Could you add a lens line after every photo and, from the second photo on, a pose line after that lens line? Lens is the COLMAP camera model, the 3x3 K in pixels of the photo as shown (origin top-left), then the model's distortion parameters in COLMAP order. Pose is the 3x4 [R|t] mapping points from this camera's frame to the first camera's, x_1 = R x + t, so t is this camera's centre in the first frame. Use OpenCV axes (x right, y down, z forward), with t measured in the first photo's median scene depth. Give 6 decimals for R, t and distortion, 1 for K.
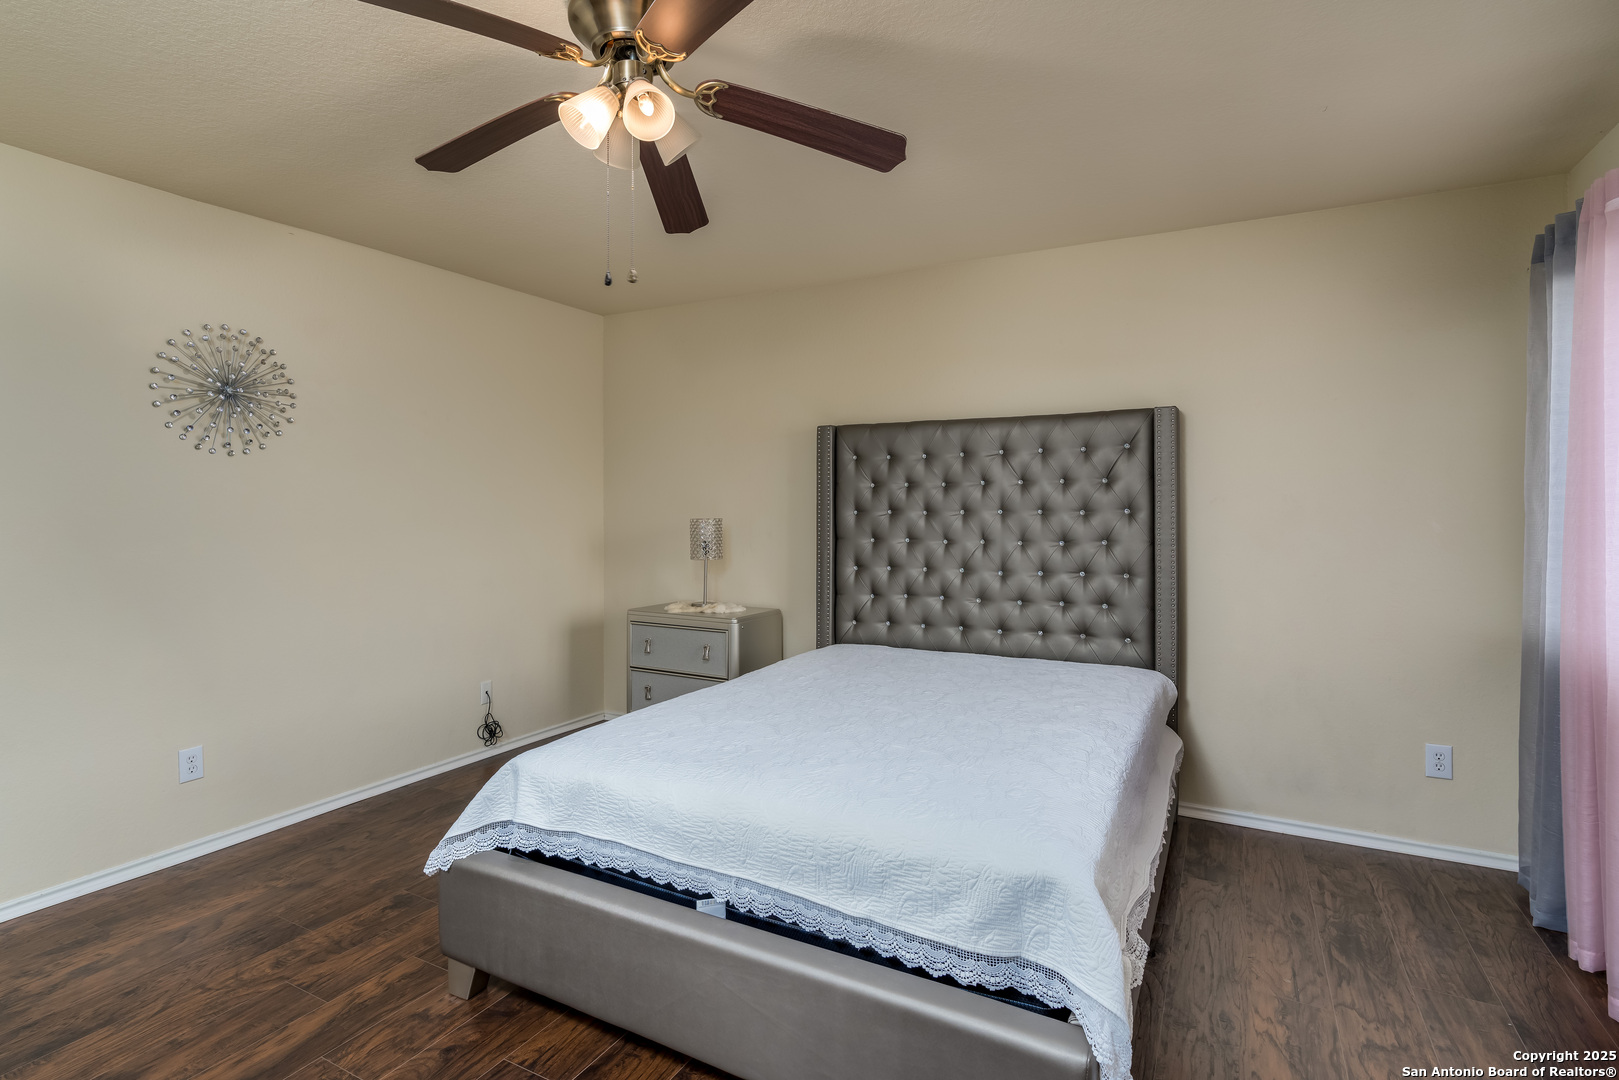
lens RADIAL K [[789.1, 0, 815.2], [0, 789.1, 506.3], [0, 0, 1]] dist [-0.000525, 0.000234]
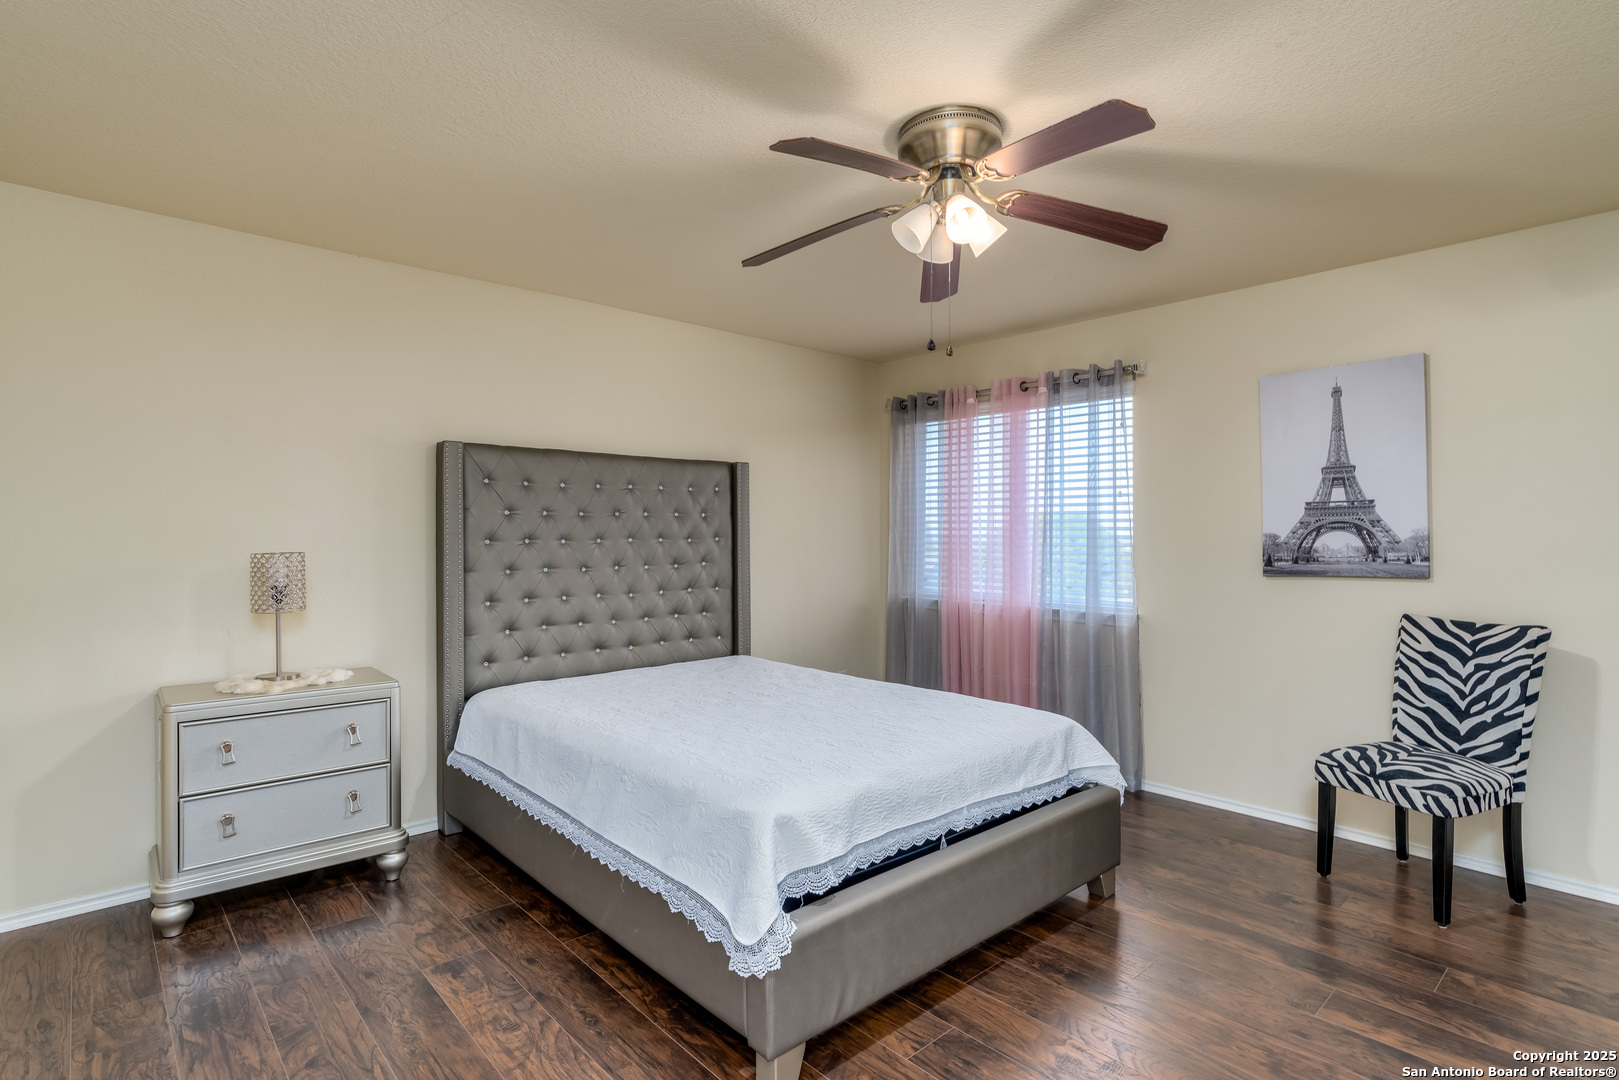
lens RADIAL K [[764.5, 0, 801.3], [0, 764.5, 531.0], [0, 0, 1]] dist [-0.014020, 0.000217]
pose [[0.363444, 0.006462, 0.931593, -1.318481], [-0.000339, 0.999977, -0.006804, 0.002369], [-0.931616, 0.002157, 0.363438, 0.720032]]
